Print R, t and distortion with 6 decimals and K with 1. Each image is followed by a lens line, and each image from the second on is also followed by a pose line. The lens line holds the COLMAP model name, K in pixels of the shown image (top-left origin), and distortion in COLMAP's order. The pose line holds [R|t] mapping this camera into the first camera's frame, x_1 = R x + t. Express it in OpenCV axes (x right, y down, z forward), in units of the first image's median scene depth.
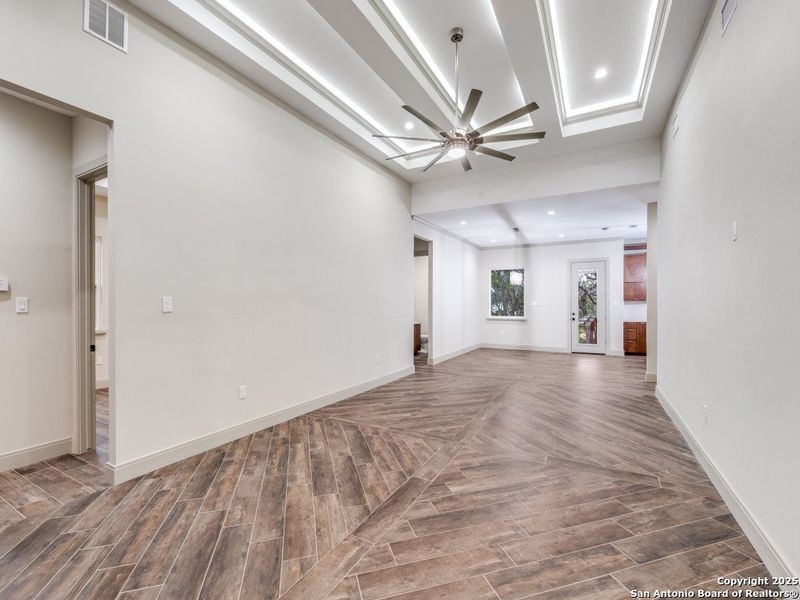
lens RADIAL K [[352.3, 0, 398.0], [0, 352.3, 300.1], [0, 0, 1]] dist [-0.000409, 0.000041]
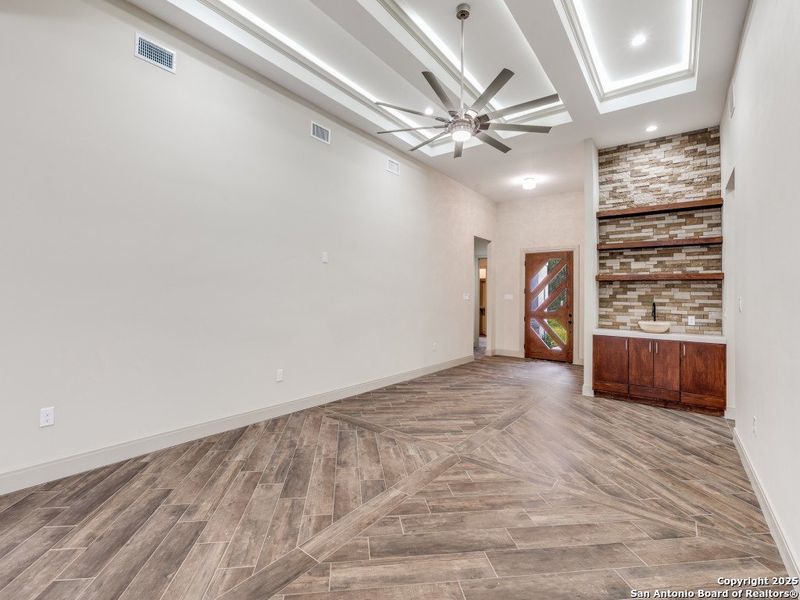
lens RADIAL K [[371.0, 0, 397.1], [0, 371.0, 283.6], [0, 0, 1]] dist [-0.001779, -0.000721]
pose [[-0.990918, -0.012286, 0.133903, 0.193589], [-0.018789, 0.998699, -0.047412, 0.022819], [-0.133147, -0.049497, -0.989860, 1.924256]]
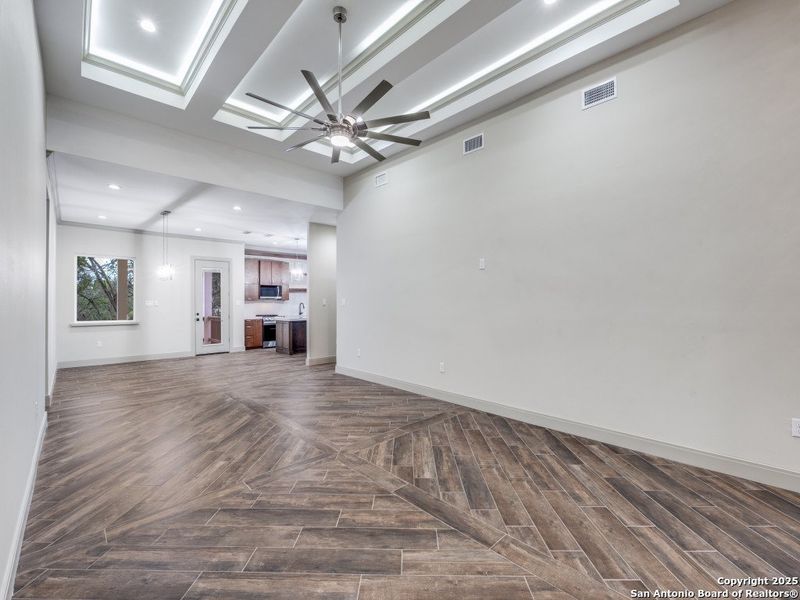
lens RADIAL K [[352.3, 0, 398.0], [0, 352.3, 300.1], [0, 0, 1]] dist [-0.000409, 0.000041]
pose [[0.302008, 0.005747, 0.953288, -0.653388], [-0.006635, 0.999970, -0.003927, 0.005183], [-0.953282, -0.005139, 0.302038, 0.562315]]
